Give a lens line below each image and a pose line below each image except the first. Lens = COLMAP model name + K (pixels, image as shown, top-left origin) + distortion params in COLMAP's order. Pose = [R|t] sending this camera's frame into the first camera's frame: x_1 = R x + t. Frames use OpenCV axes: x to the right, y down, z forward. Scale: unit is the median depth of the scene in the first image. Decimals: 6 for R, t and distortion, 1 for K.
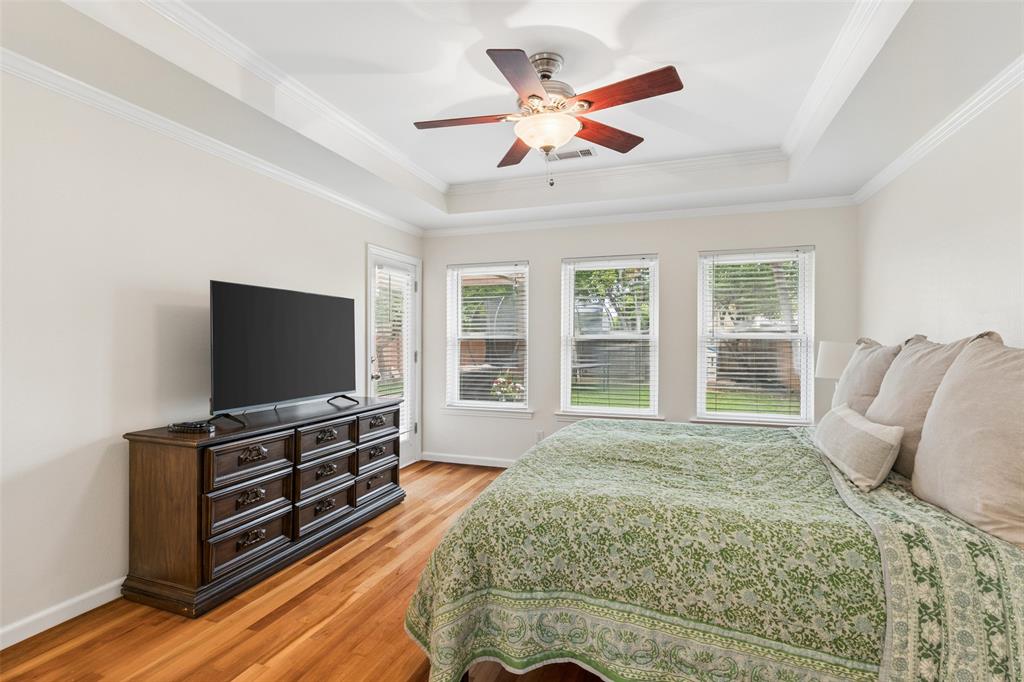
lens RADIAL K [[491.8, 0, 512.0], [0, 491.8, 341.0], [0, 0, 1]] dist [0.001374, 0.000336]
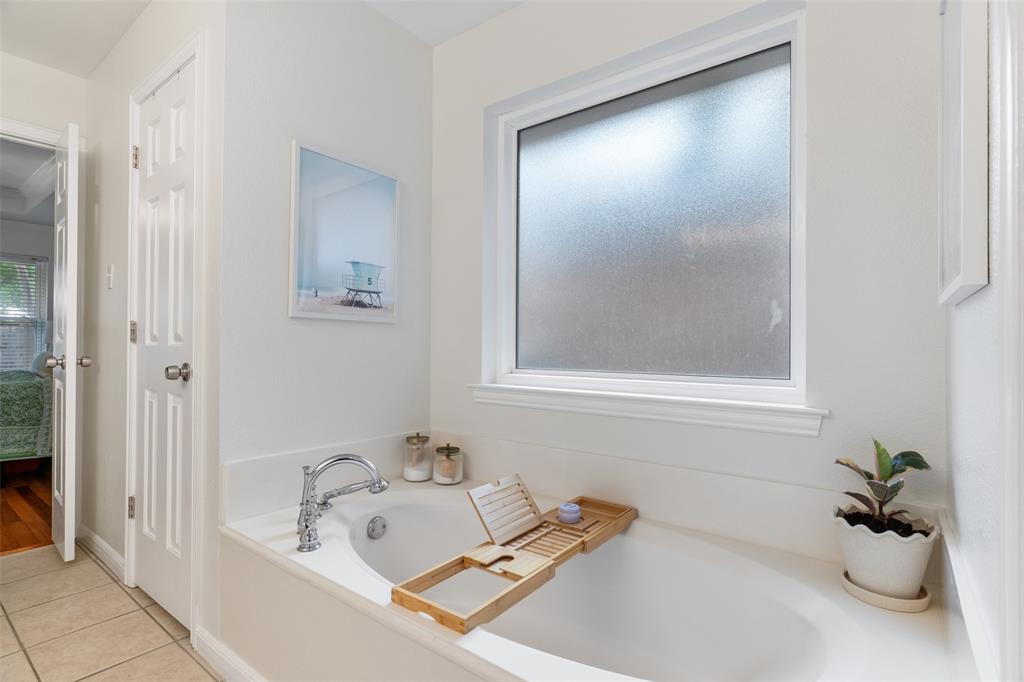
lens RADIAL K [[507.1, 0, 512.0], [0, 507.1, 341.0], [0, 0, 1]] dist [-0.001245, -0.000374]
pose [[0.327808, 0.007049, 0.944718, -1.103147], [-0.007489, 0.999960, -0.004862, 0.160552], [-0.944715, -0.005481, 0.327847, -2.473568]]
